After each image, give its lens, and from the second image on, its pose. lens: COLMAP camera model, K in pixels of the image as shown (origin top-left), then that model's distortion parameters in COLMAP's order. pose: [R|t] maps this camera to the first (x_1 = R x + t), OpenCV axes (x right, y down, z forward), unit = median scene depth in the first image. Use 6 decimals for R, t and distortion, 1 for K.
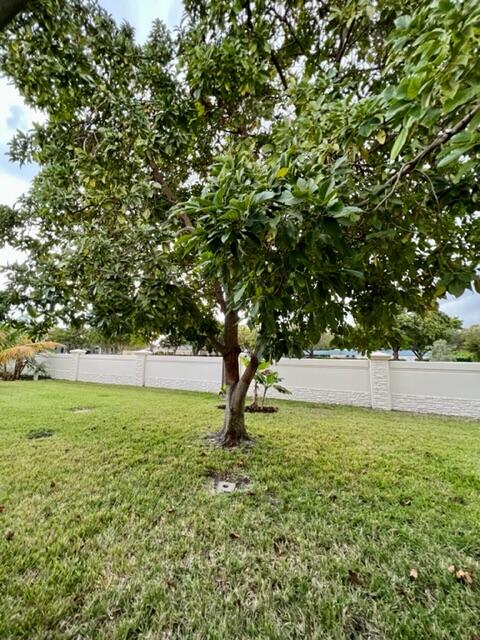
lens RADIAL K [[257.5, 0, 240.0], [0, 257.5, 320.0], [0, 0, 1]] dist [-0.000276, 0.000199]
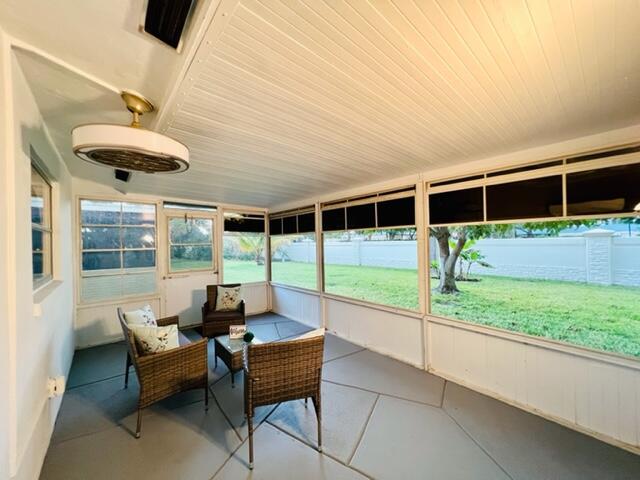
lens RADIAL K [[257.5, 0, 320.0], [0, 257.5, 240.0], [0, 0, 1]] dist [-0.000276, 0.000199]
pose [[0.911463, -0.040345, -0.409398, -0.045673], [0.094129, 0.989231, 0.112079, -0.054642], [0.400467, -0.140692, 0.905445, -0.395888]]
